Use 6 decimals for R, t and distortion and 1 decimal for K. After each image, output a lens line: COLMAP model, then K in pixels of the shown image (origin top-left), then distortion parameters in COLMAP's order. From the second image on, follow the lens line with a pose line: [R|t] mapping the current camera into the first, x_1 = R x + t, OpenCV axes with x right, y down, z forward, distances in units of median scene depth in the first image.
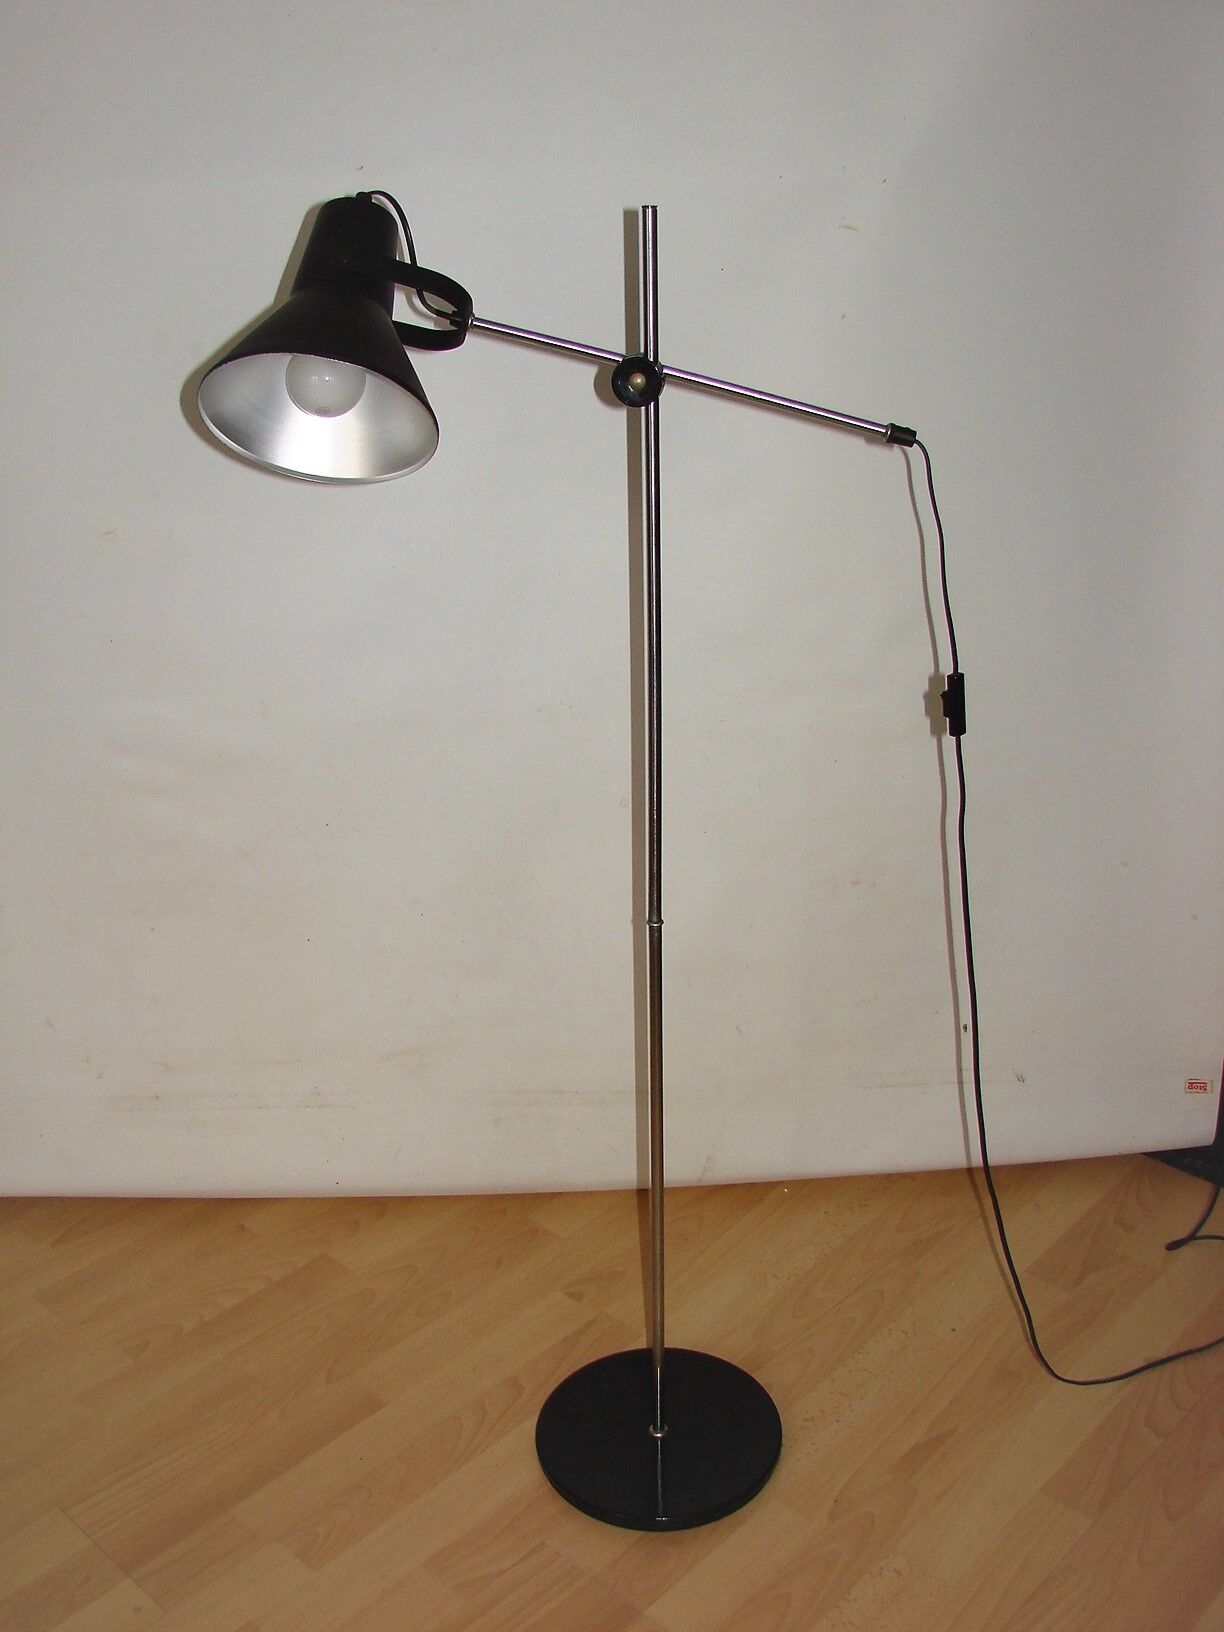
lens RADIAL K [[1796.2, 0, 614.2], [0, 1796.2, 815.9], [0, 0, 1]] dist [-0.101791, 0.000000]
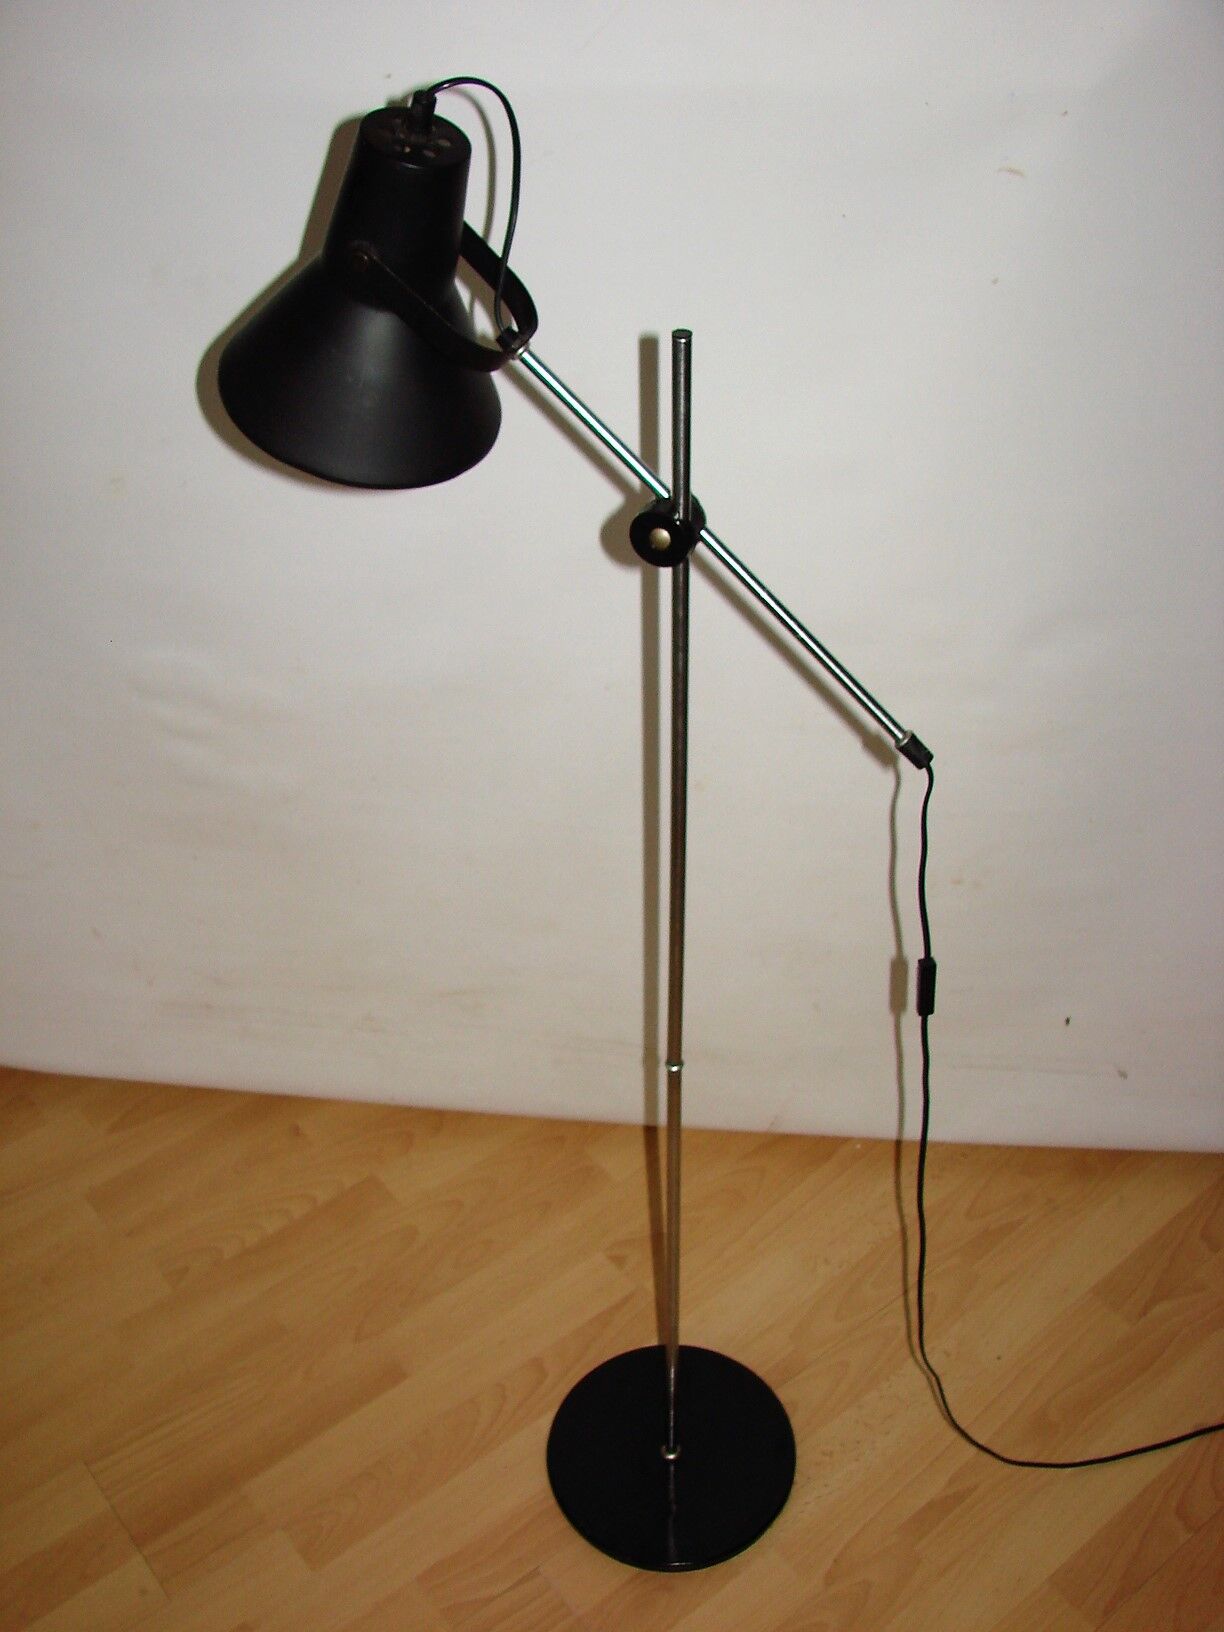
lens RADIAL K [[1796.2, 0, 601.0], [0, 1796.2, 813.9], [0, 0, 1]] dist [-0.101791, 0.000000]
pose [[0.988203, 0.092198, -0.122290, 0.072572], [-0.052661, 0.954359, 0.293981, -0.273431], [0.143814, -0.284073, 0.947956, 0.156840]]
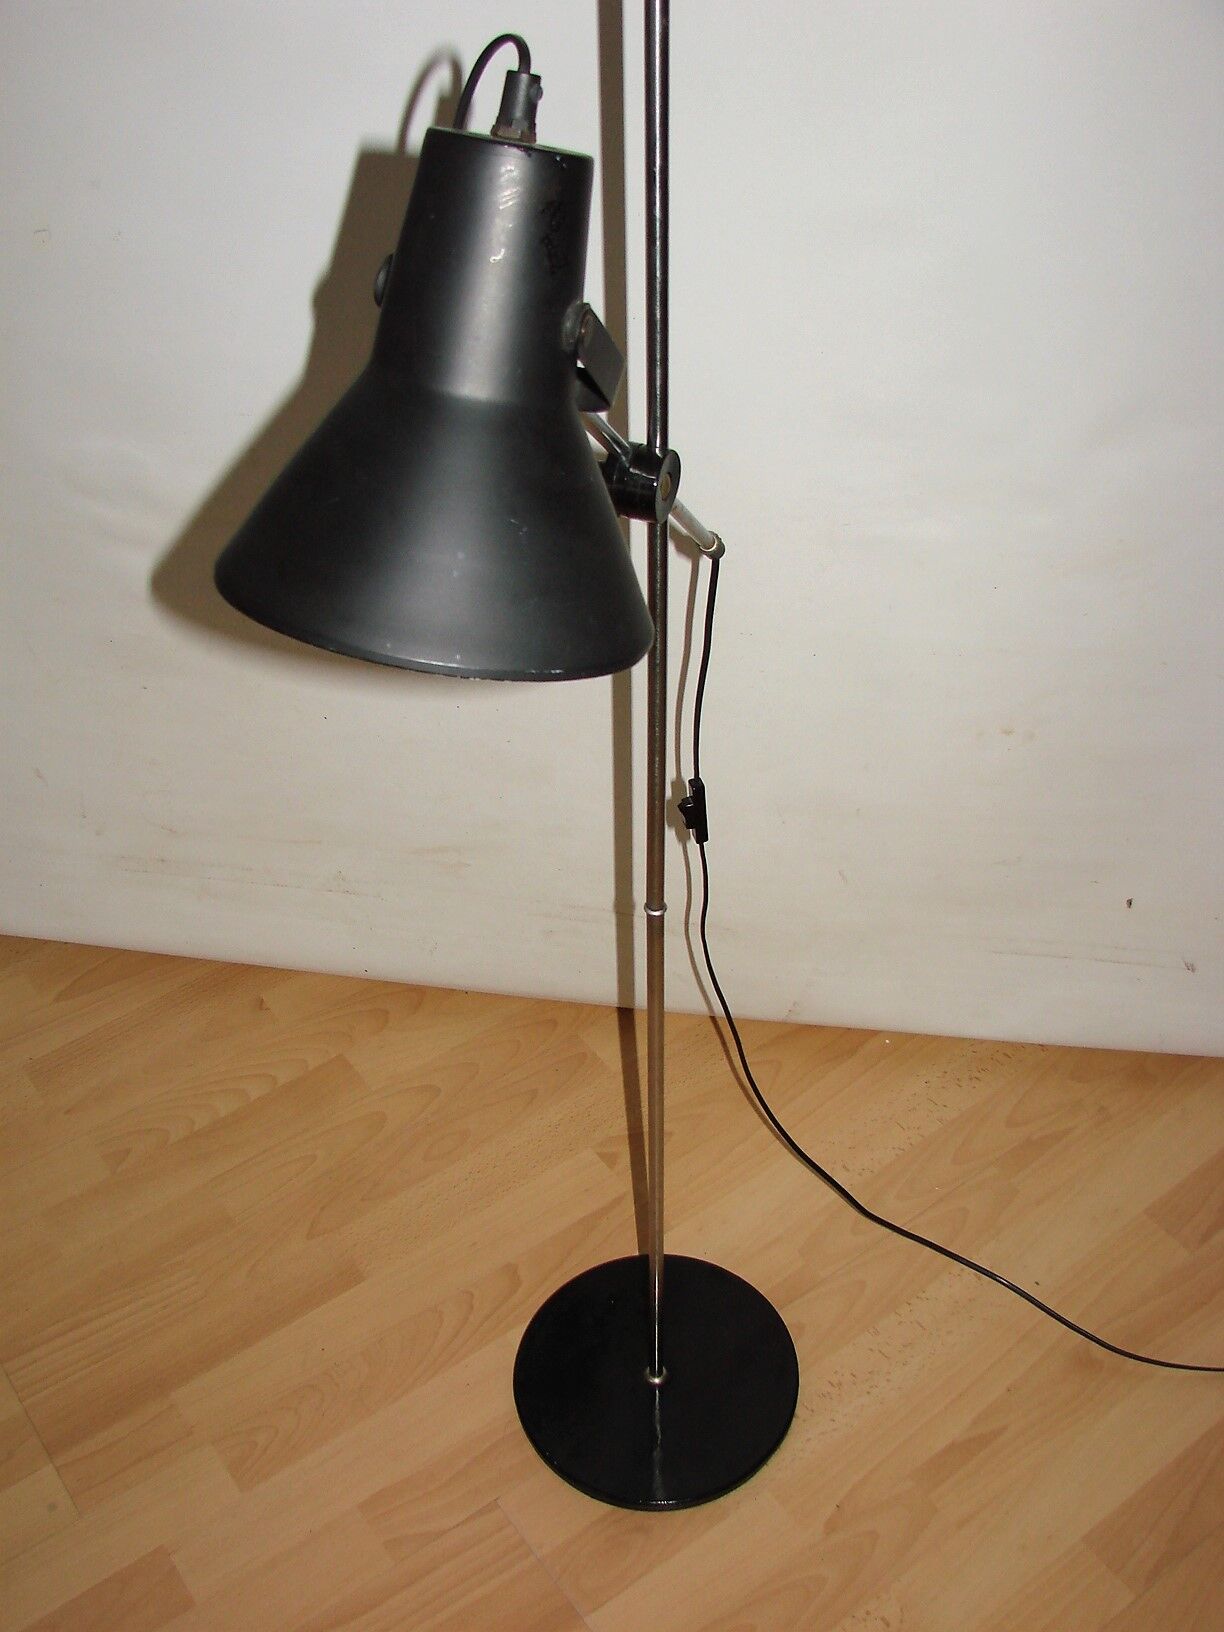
lens RADIAL K [[1796.2, 0, 598.0], [0, 1796.2, 814.2], [0, 0, 1]] dist [-0.101791, 0.000000]
pose [[0.980070, 0.125831, -0.153716, 0.093755], [-0.068537, 0.940474, 0.332884, -0.192051], [0.186453, -0.315714, 0.930355, 0.268633]]
